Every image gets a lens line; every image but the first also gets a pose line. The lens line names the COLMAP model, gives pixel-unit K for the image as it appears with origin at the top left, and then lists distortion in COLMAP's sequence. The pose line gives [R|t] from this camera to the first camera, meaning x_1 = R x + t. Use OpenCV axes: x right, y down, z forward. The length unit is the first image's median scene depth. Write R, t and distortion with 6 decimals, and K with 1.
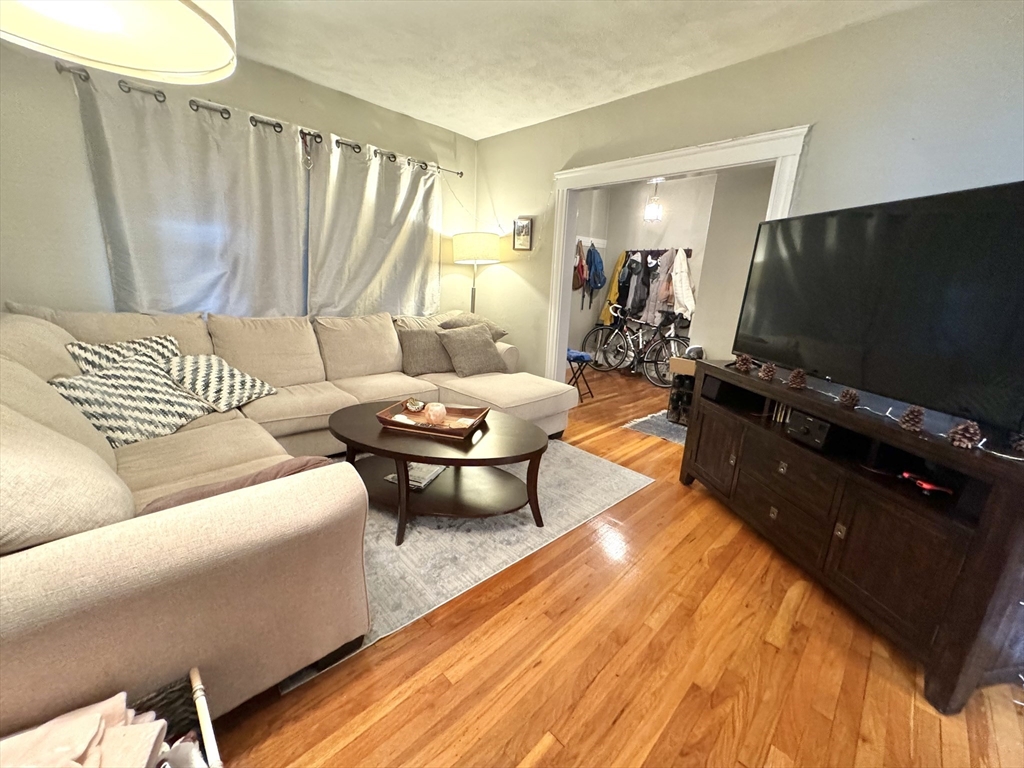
lens RADIAL K [[409.5, 0, 513.2], [0, 409.5, 381.7], [0, 0, 1]] dist [-0.000594, 0.000356]
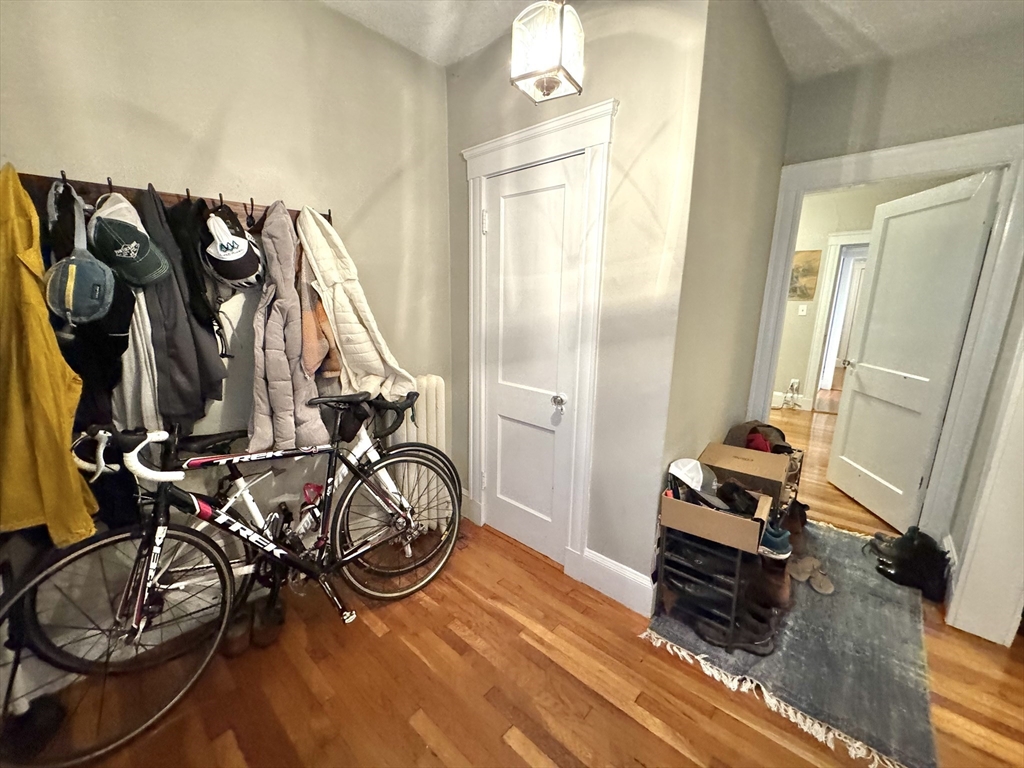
lens RADIAL K [[409.5, 0, 509.1], [0, 409.5, 383.6], [0, 0, 1]] dist [-0.000594, 0.000356]
pose [[-0.051881, -0.250709, 0.966671, 0.042584], [0.226594, 0.939773, 0.255895, -0.232010], [-0.972607, 0.232318, 0.008053, 0.839128]]
